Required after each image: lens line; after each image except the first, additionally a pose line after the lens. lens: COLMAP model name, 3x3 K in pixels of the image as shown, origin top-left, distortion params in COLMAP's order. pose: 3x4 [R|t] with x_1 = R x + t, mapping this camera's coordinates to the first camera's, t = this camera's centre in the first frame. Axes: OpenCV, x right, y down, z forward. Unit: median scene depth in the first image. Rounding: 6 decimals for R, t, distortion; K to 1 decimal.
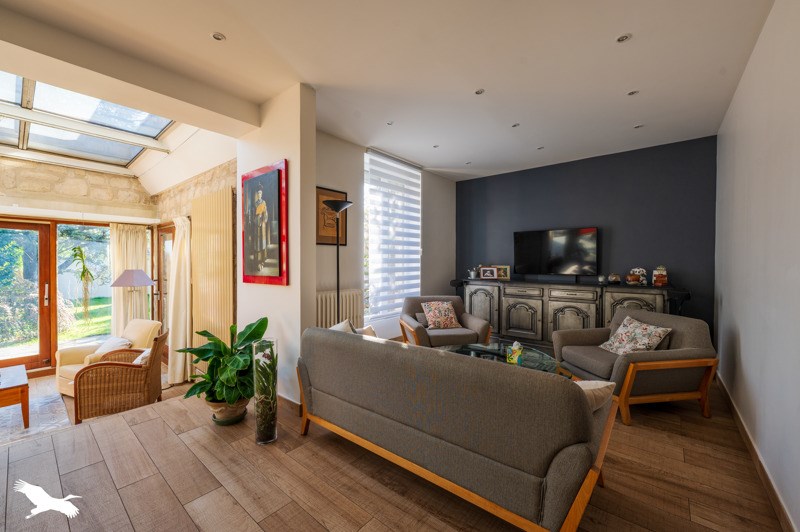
lens RADIAL K [[327.3, 0, 393.1], [0, 327.3, 264.9], [0, 0, 1]] dist [-0.000748, -0.000253]
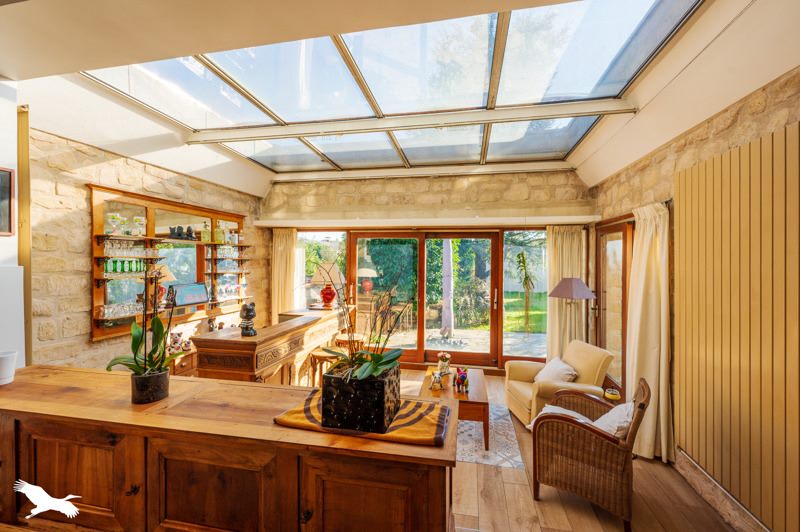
lens RADIAL K [[327.3, 0, 401.7], [0, 327.3, 261.6], [0, 0, 1]] dist [-0.000748, -0.000253]
pose [[0.486113, 0.003331, -0.873890, -0.280368], [-0.013760, 0.999898, -0.003843, -0.020471], [0.873788, 0.013893, 0.486109, 0.215934]]
